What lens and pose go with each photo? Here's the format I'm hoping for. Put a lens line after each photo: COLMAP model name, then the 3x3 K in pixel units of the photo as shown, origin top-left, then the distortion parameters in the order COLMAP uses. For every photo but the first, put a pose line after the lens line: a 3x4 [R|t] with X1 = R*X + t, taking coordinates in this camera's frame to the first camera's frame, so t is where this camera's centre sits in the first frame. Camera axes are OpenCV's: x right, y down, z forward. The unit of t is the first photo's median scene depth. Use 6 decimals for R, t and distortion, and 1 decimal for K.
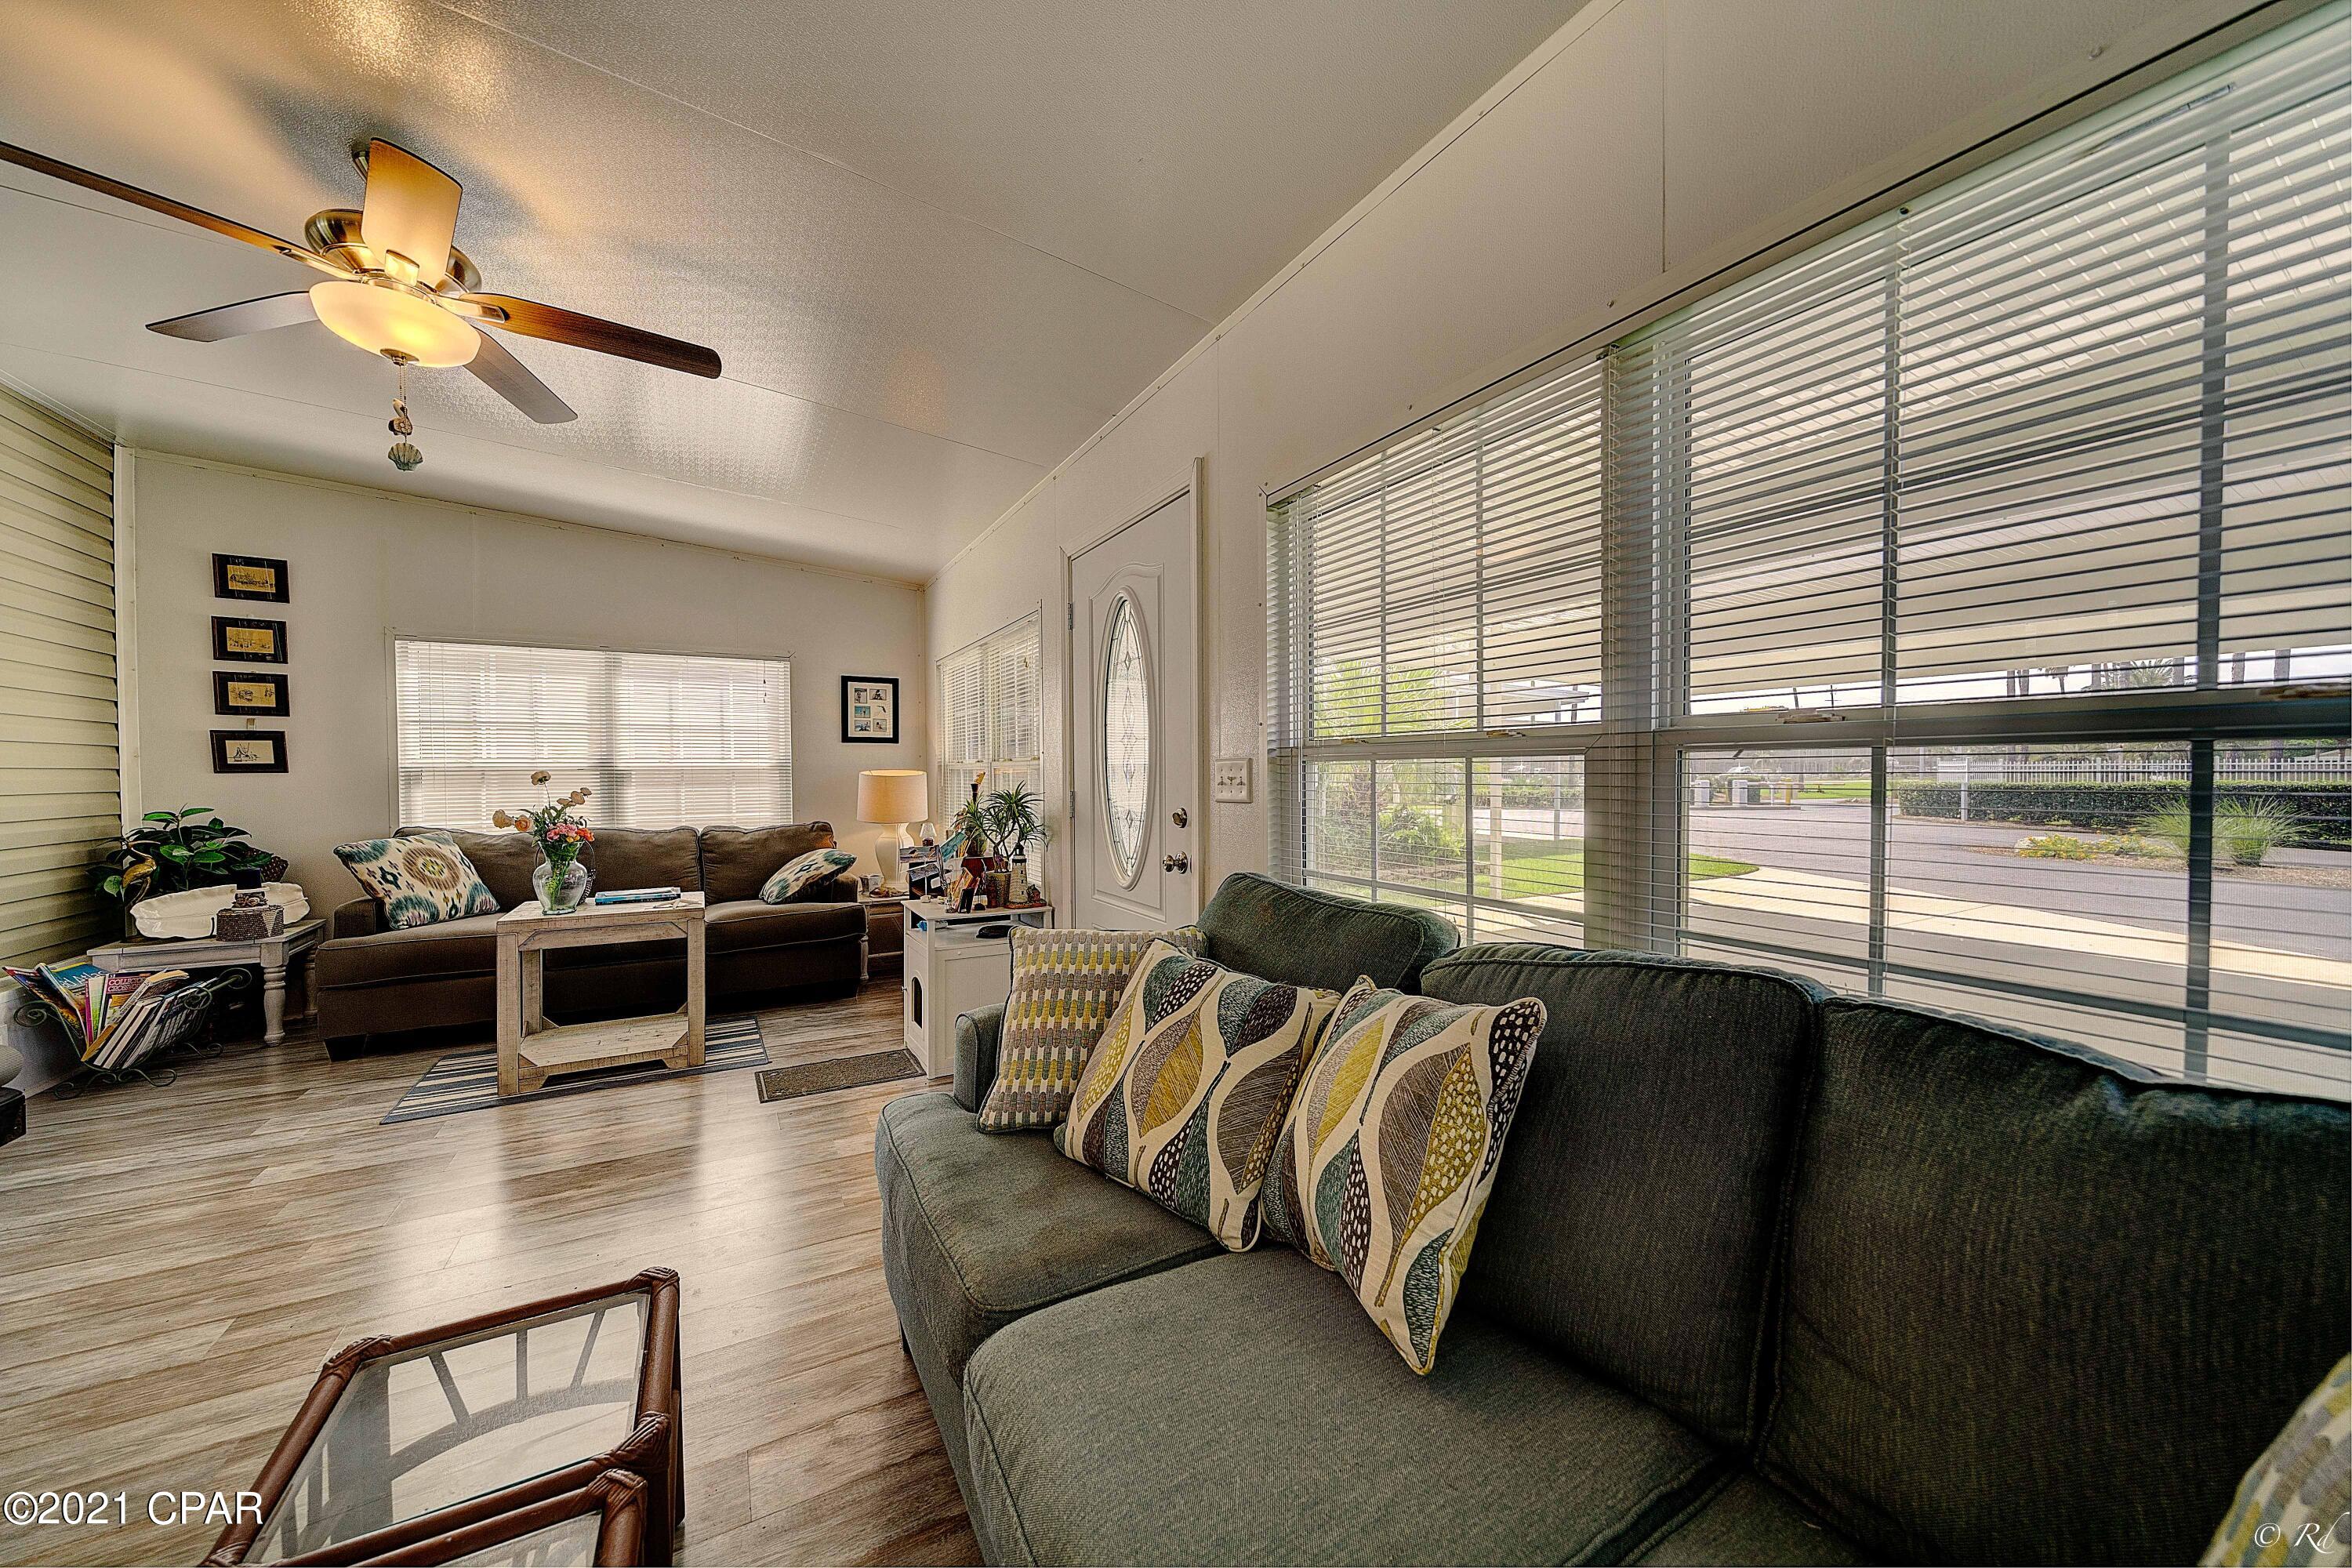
lens RADIAL K [[800.9, 0, 1173.8], [0, 800.9, 782.9], [0, 0, 1]] dist [-0.006727, 0.000115]
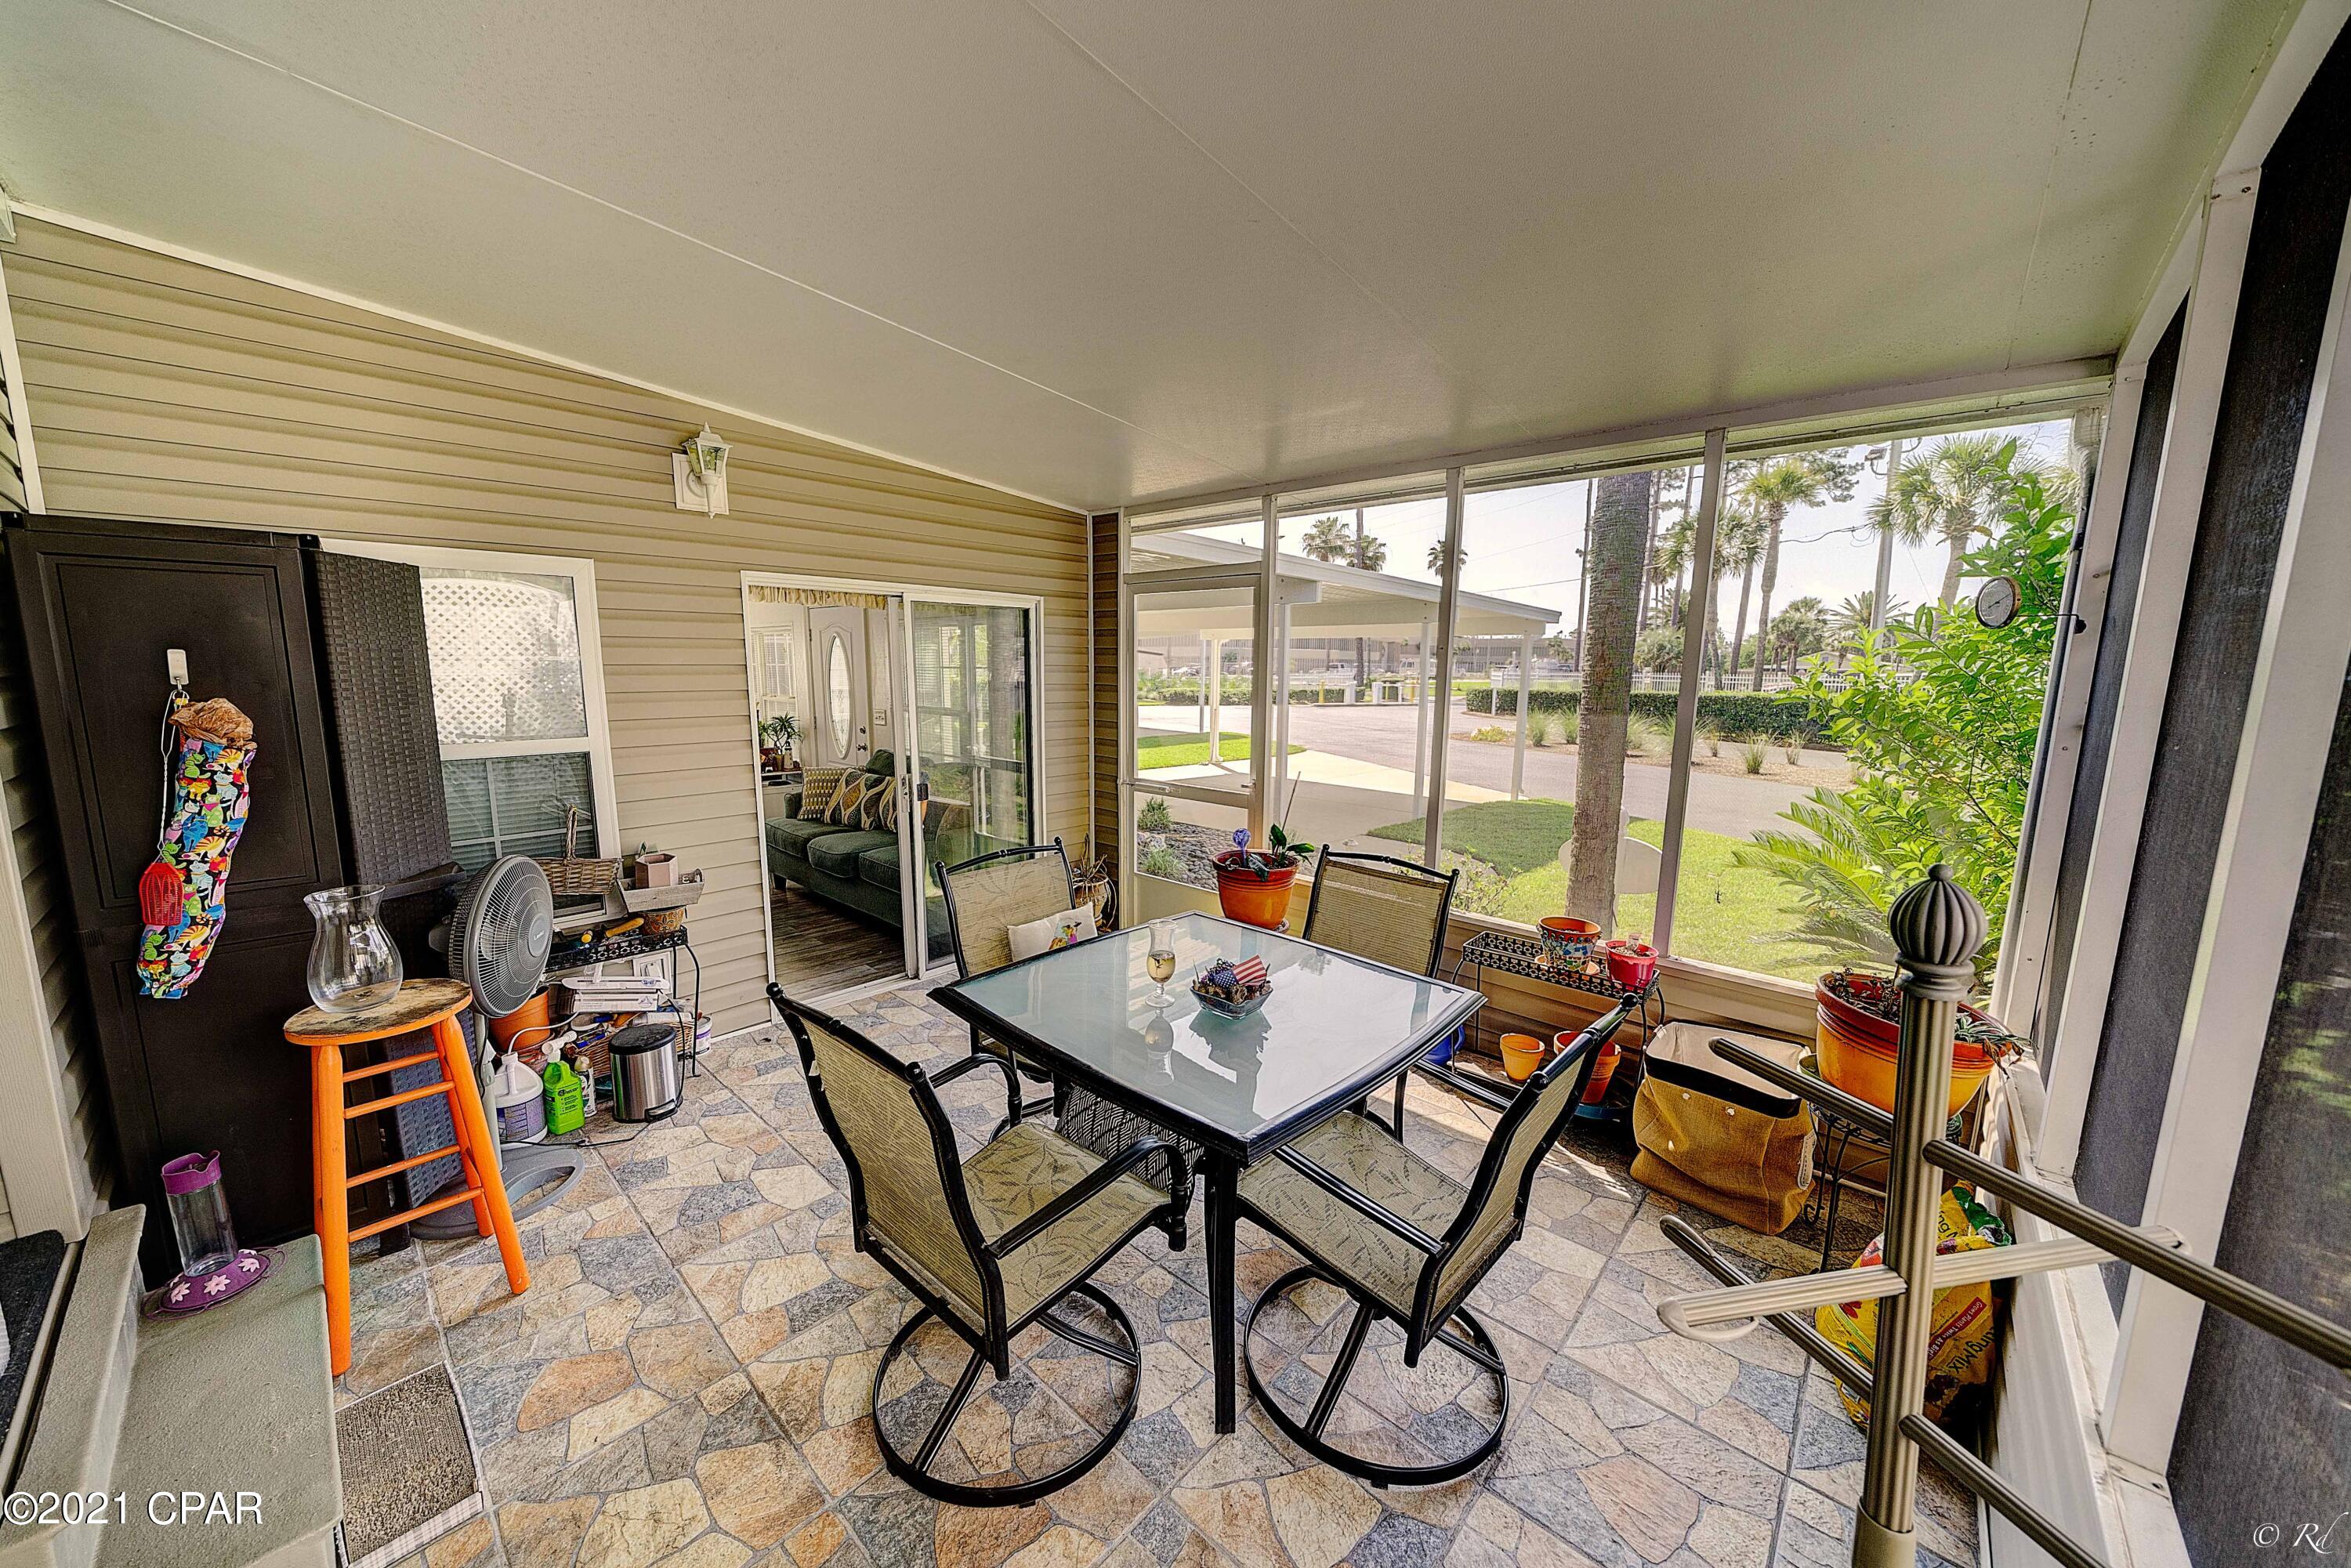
lens RADIAL K [[816.5, 0, 1171.6], [0, 816.5, 782.2], [0, 0, 1]] dist [-0.000126, -0.000153]
pose [[0.953137, -0.036771, 0.300295, 0.109043], [-0.004031, 0.990955, 0.134136, -0.099780], [-0.302511, -0.129061, 0.944368, -1.234905]]
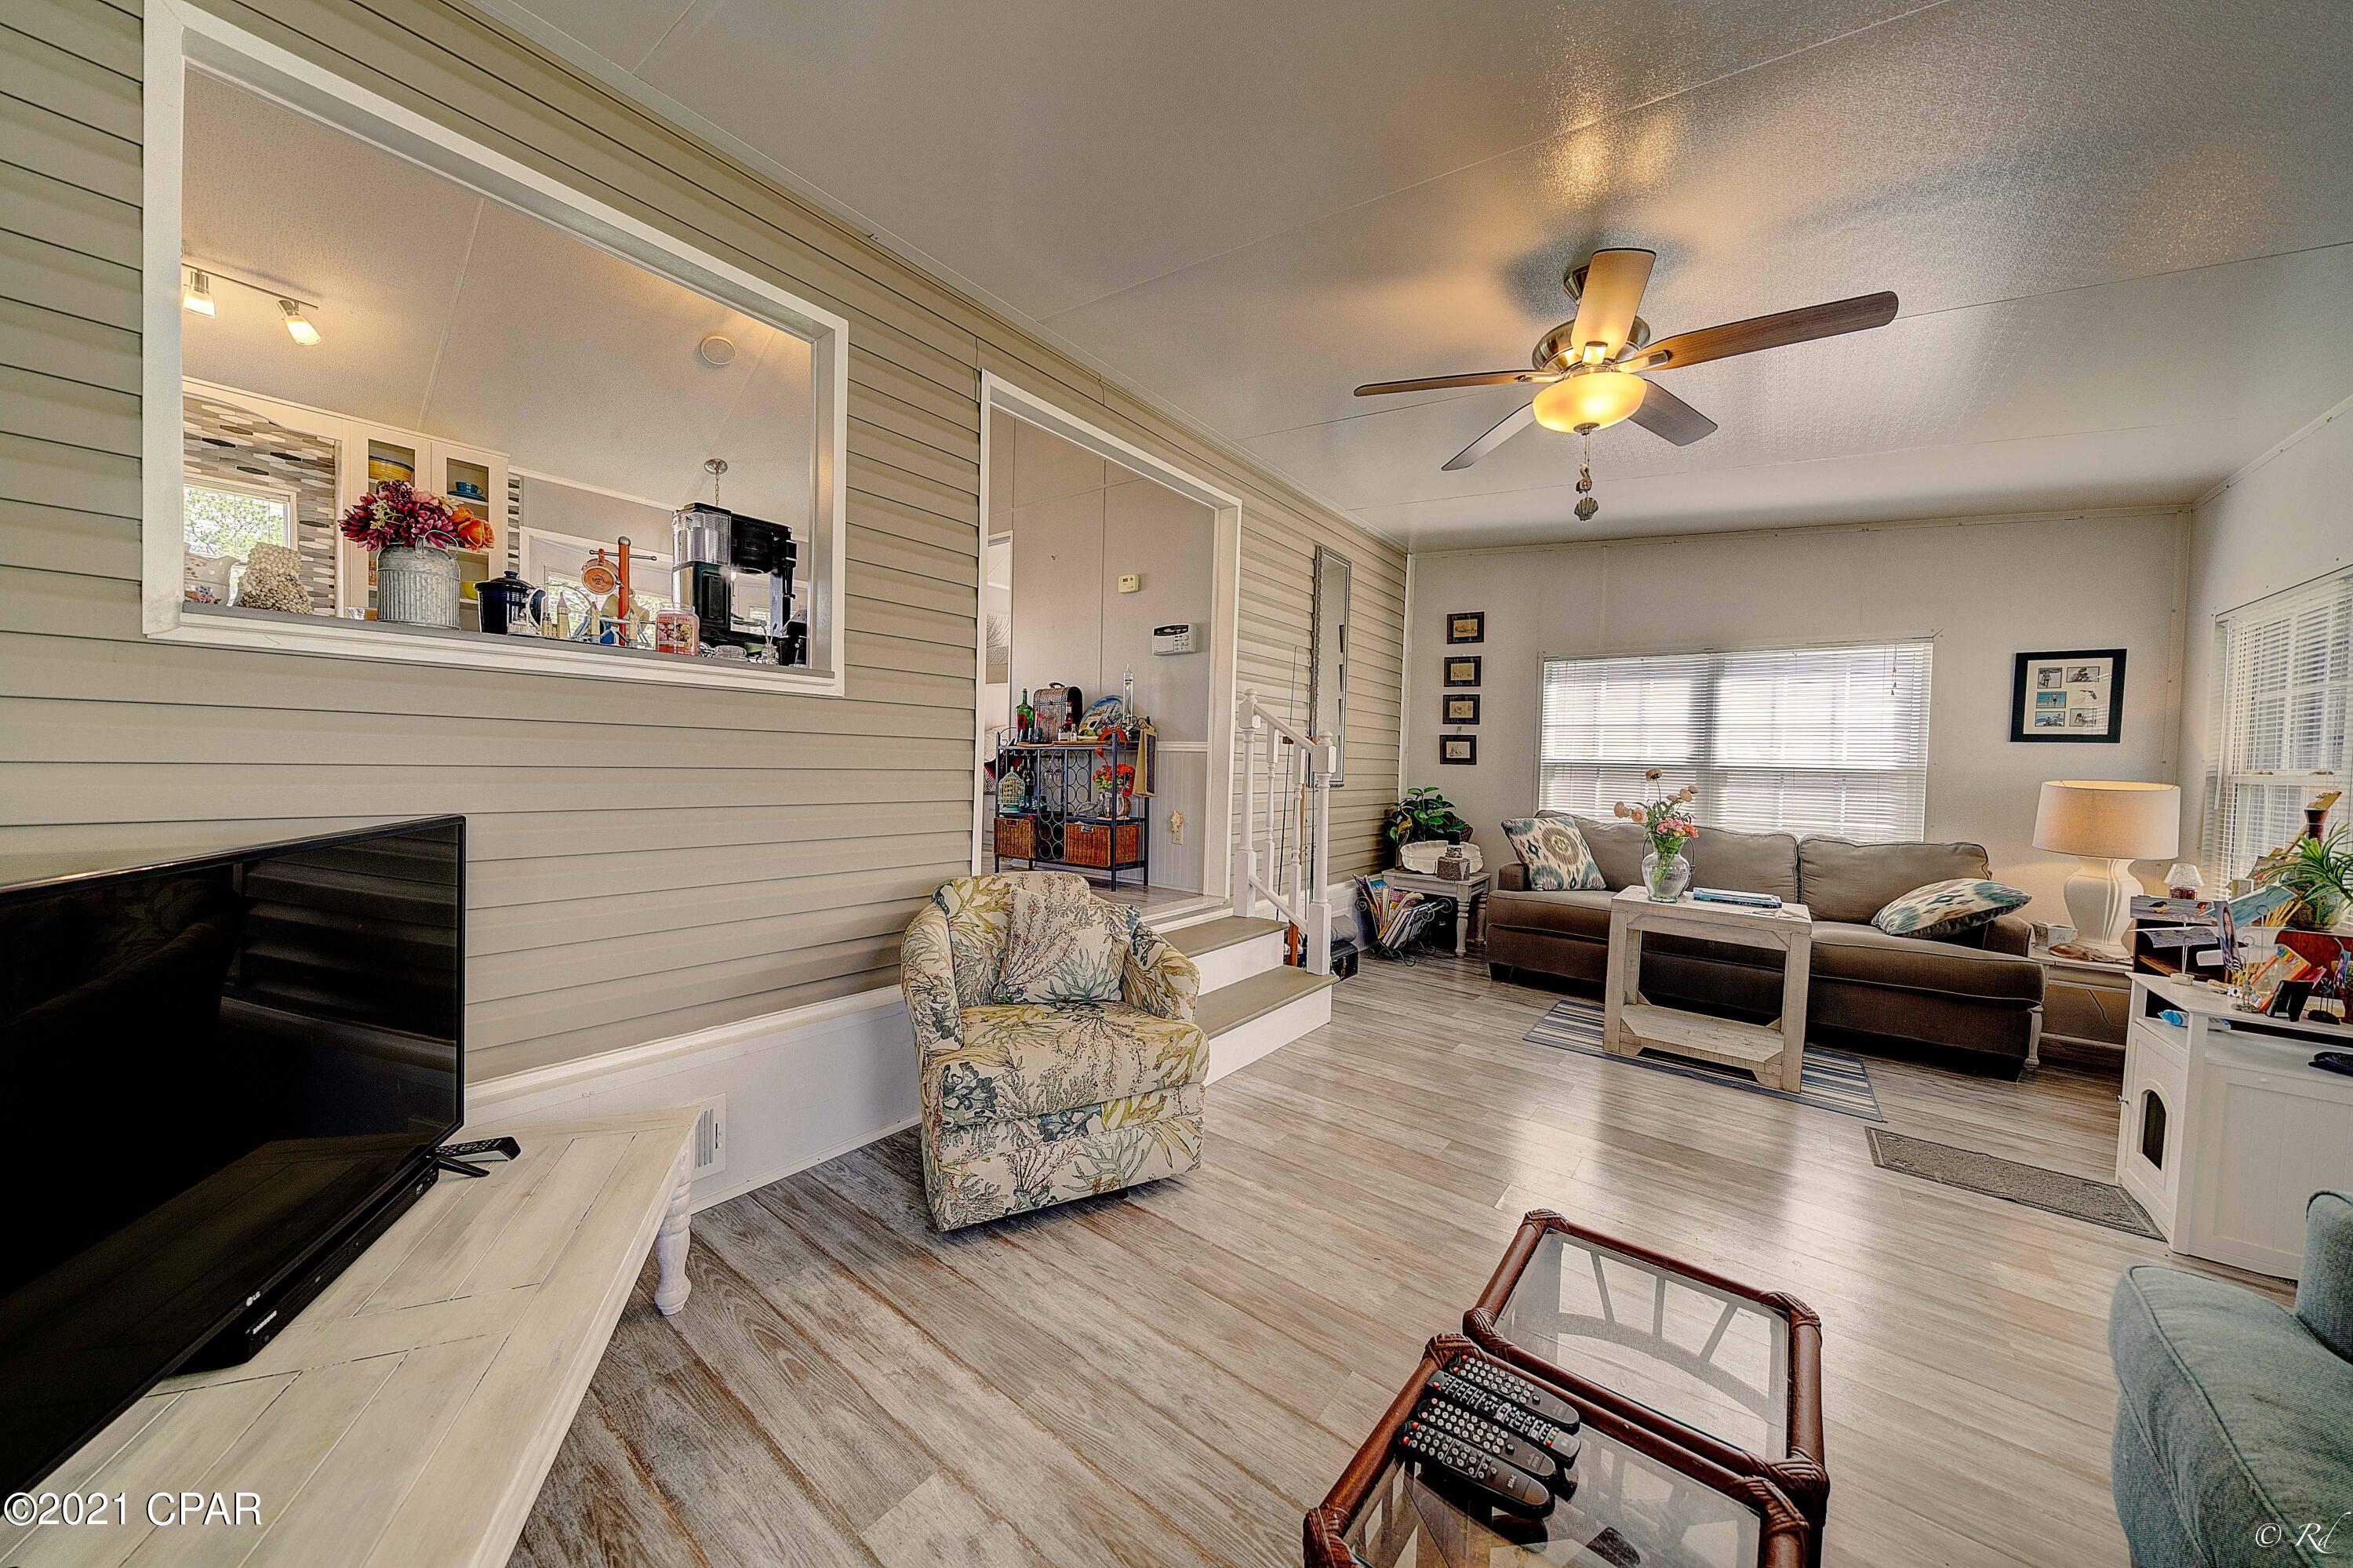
lens RADIAL K [[798.4, 0, 1176.5], [0, 798.4, 784.0], [0, 0, 1]] dist [-0.003416, -0.000084]
pose [[0.378549, 0.044953, -0.924489, -0.027957], [-0.043724, 0.998573, 0.030652, 0.000960], [0.924548, 0.028819, 0.379975, -0.019309]]
